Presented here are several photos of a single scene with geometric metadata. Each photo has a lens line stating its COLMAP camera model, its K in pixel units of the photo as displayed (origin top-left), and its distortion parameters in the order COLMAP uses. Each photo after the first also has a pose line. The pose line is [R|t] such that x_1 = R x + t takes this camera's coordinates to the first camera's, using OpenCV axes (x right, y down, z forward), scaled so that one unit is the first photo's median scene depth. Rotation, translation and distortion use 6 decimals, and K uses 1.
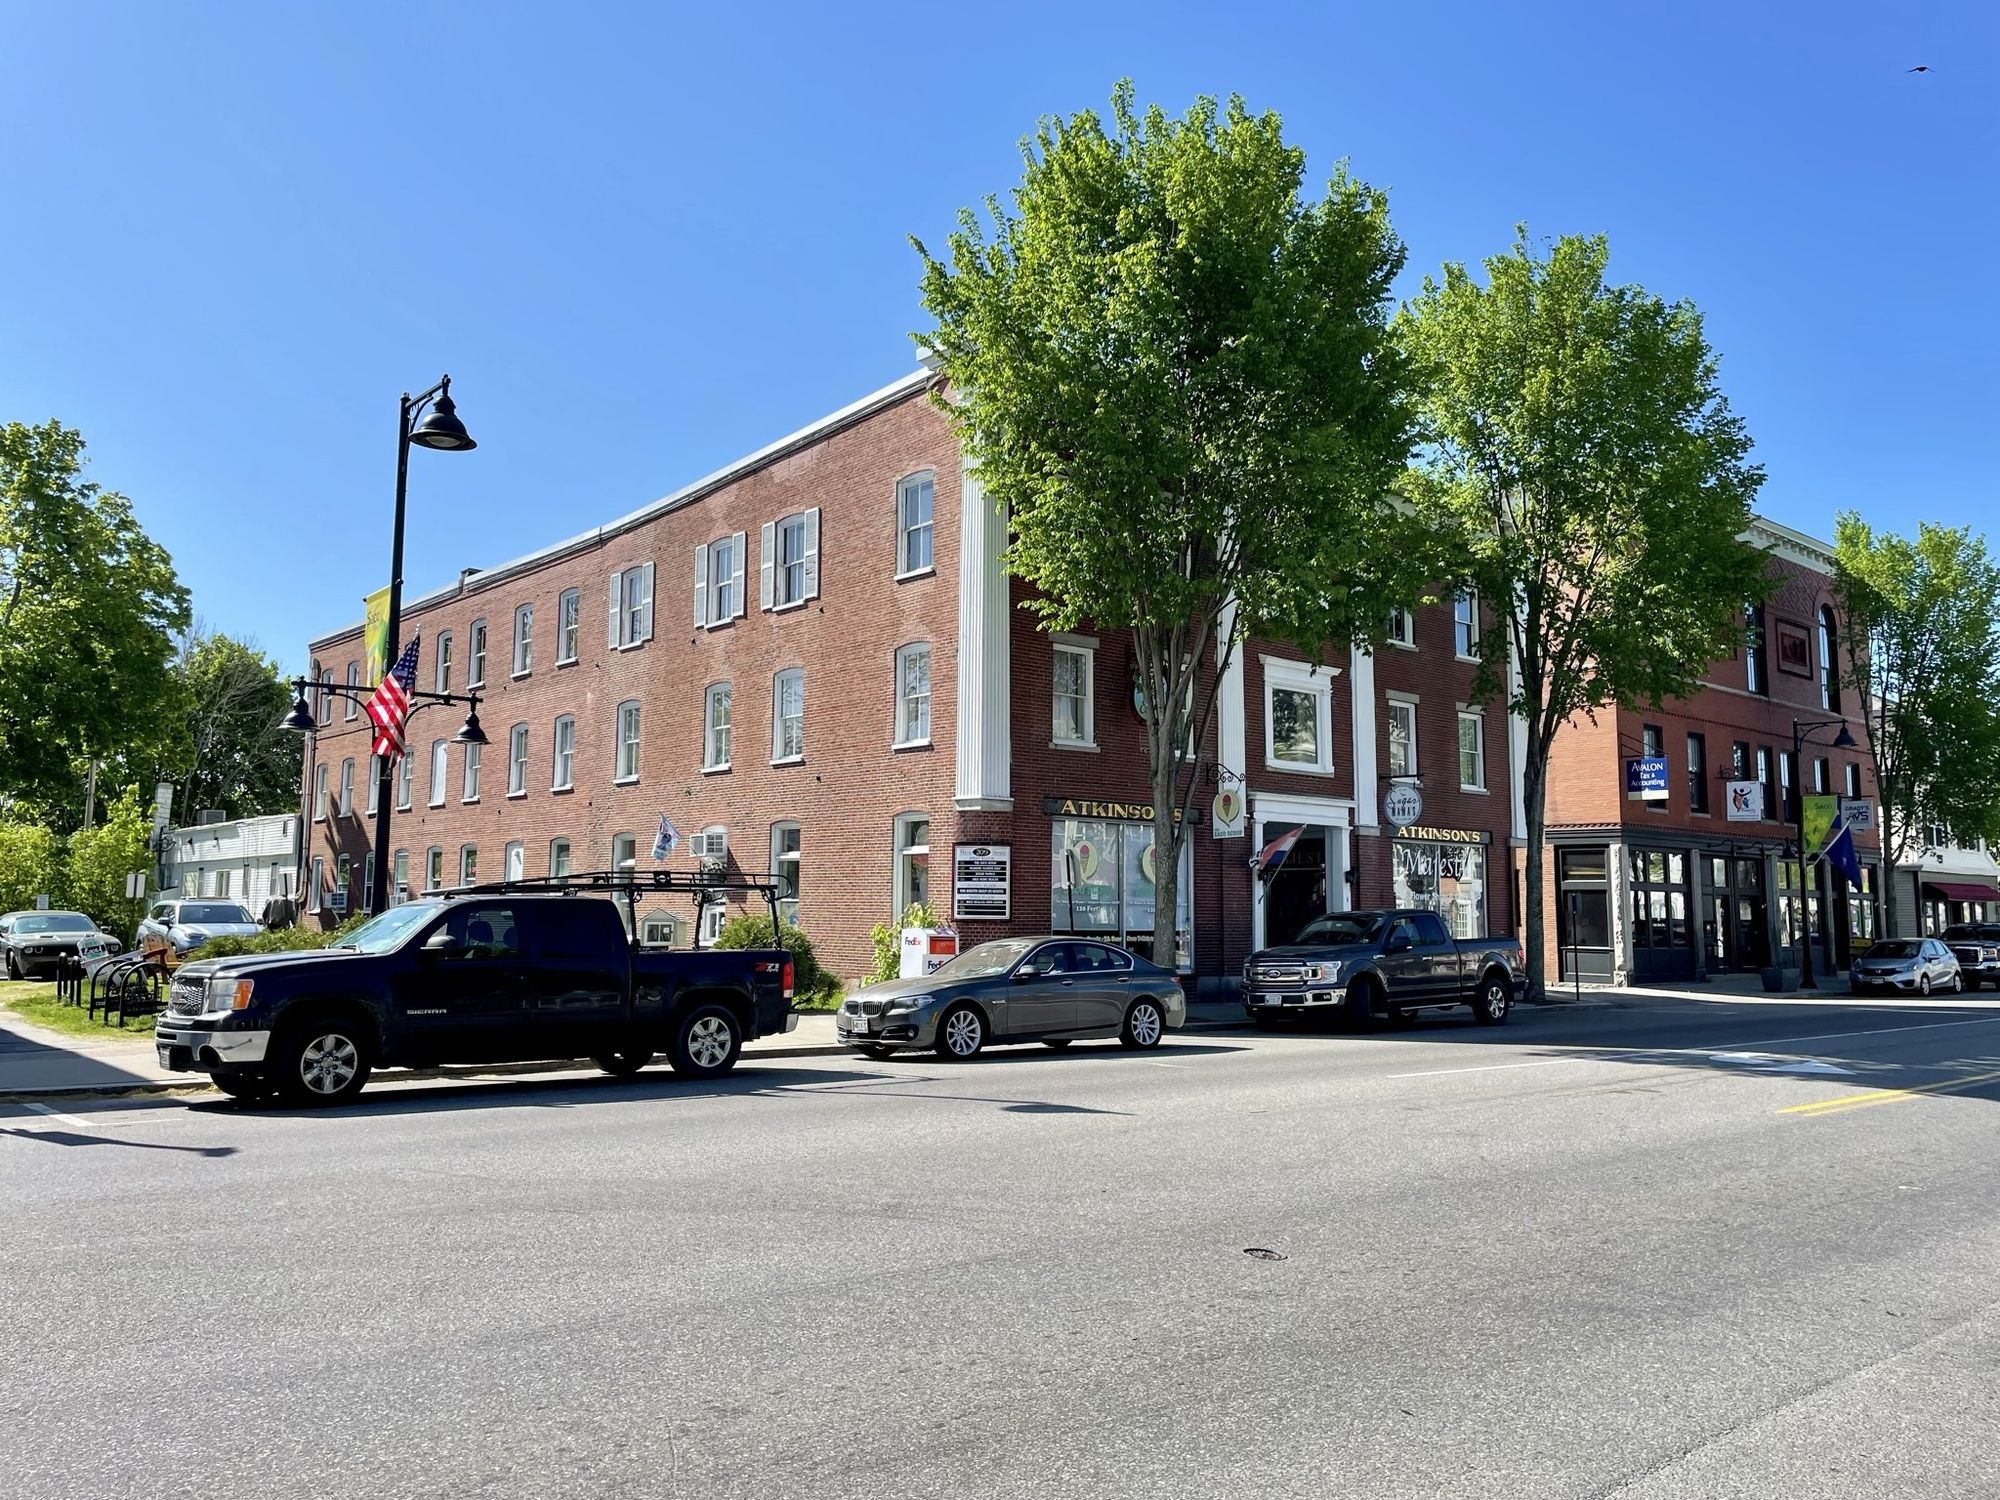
lens RADIAL K [[1515.4, 0, 1008.1], [0, 1515.4, 751.7], [0, 0, 1]] dist [0.032301, -0.024657]
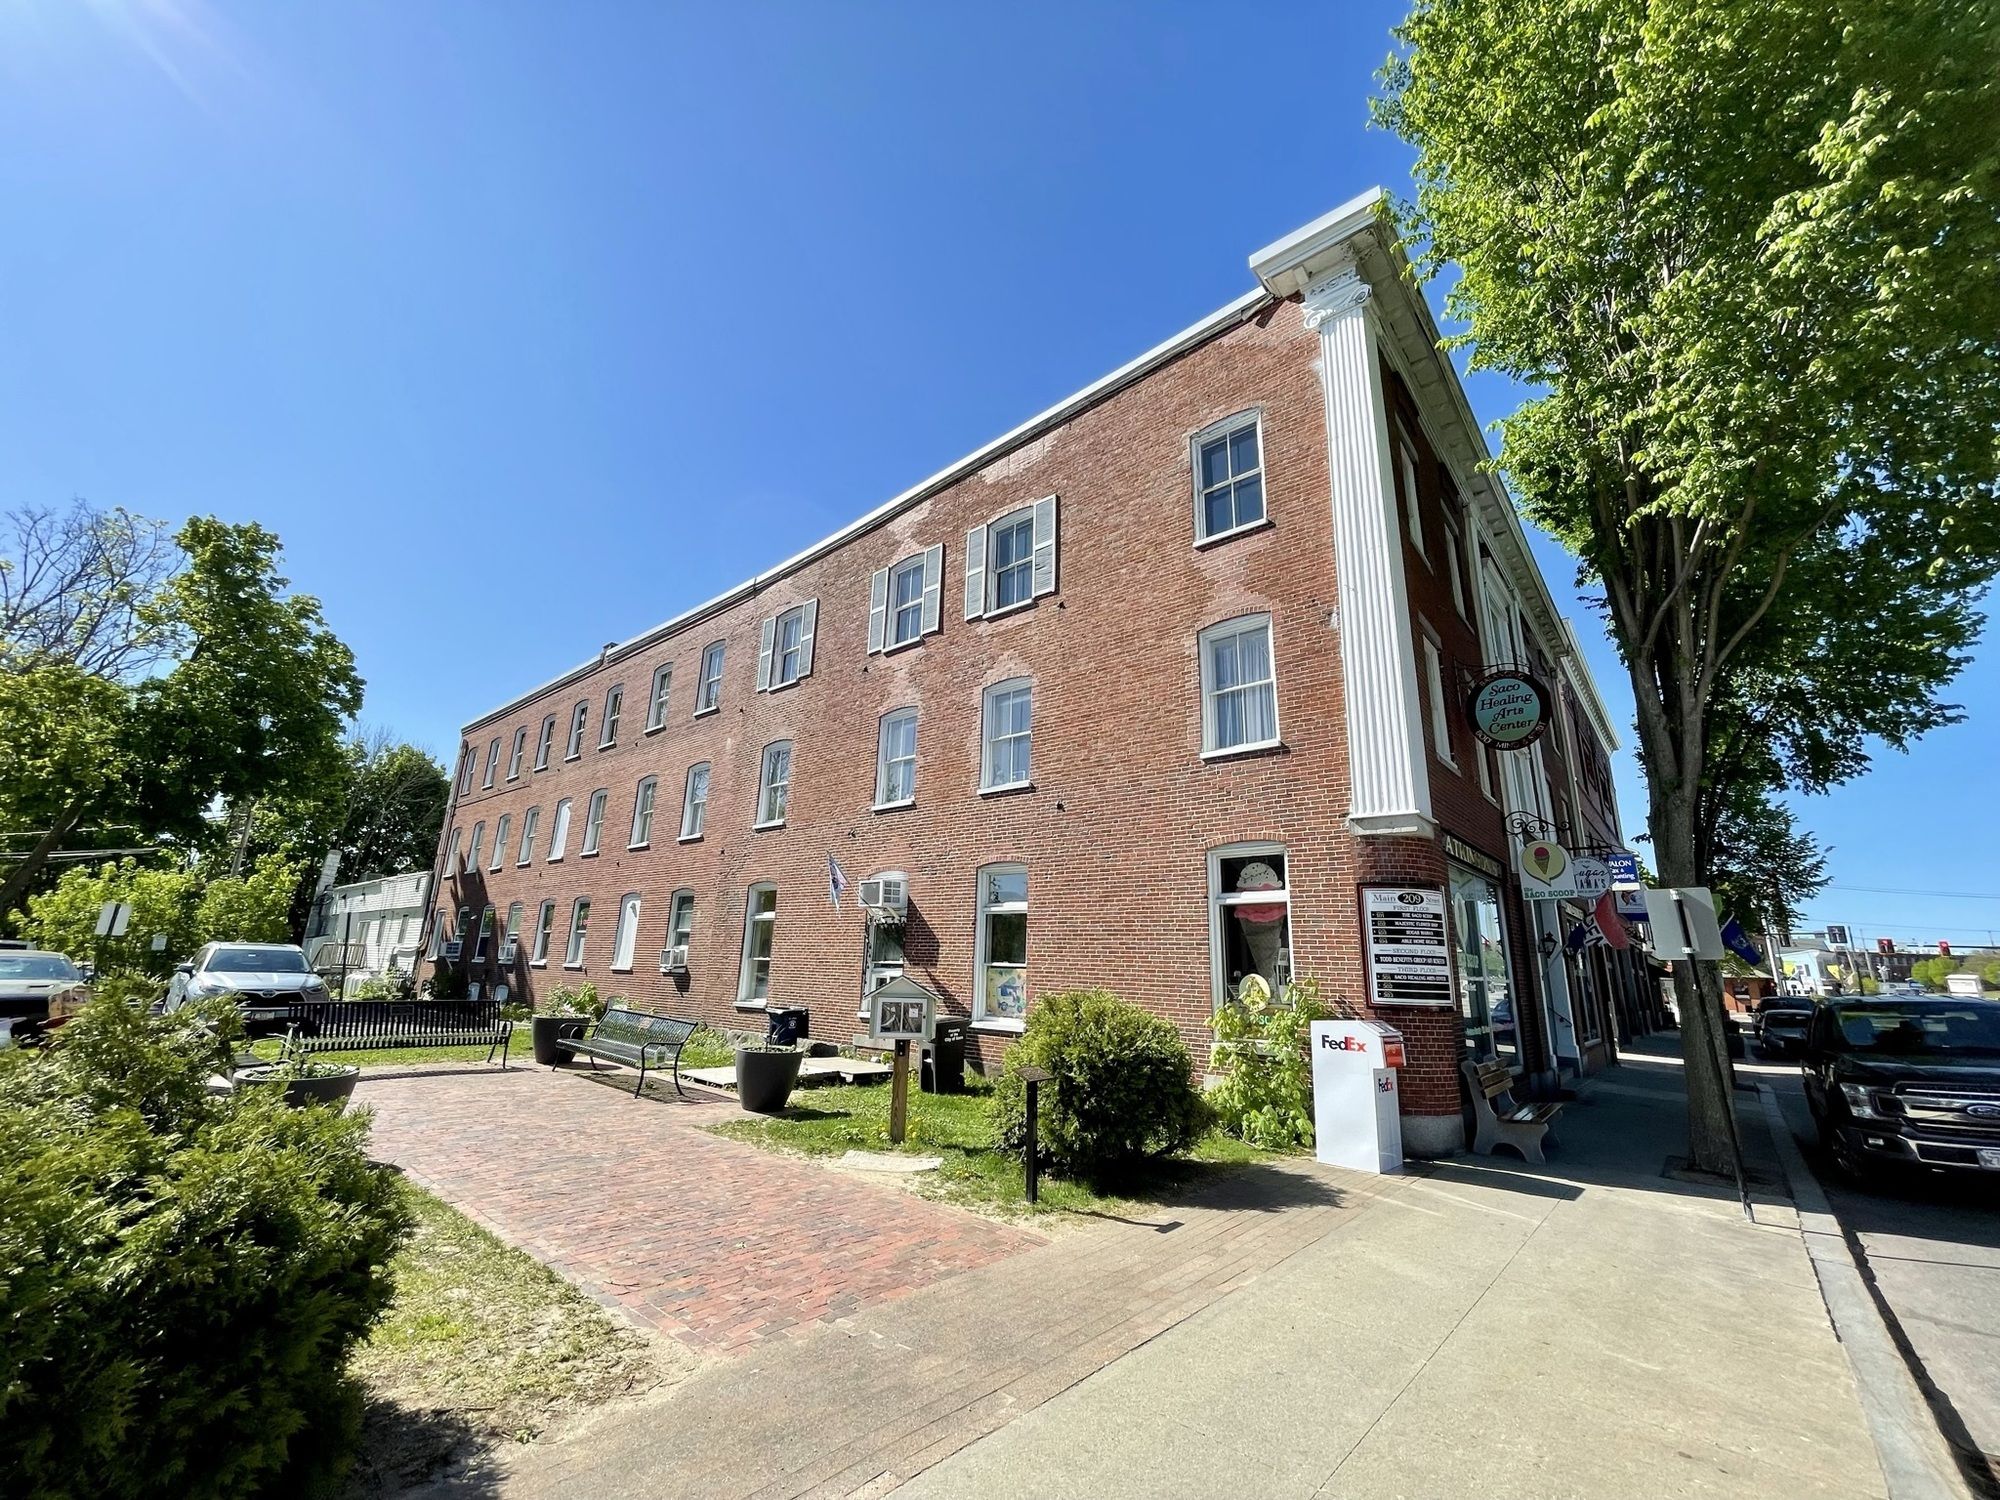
lens RADIAL K [[814.7, 0, 991.0], [0, 814.7, 749.7], [0, 0, 1]] dist [-0.002968, 0.000564]
pose [[0.992461, 0.052476, 0.110761, -0.174892], [-0.034598, 0.986903, -0.157564, 0.047259], [-0.117578, 0.152544, 0.981278, 0.490886]]
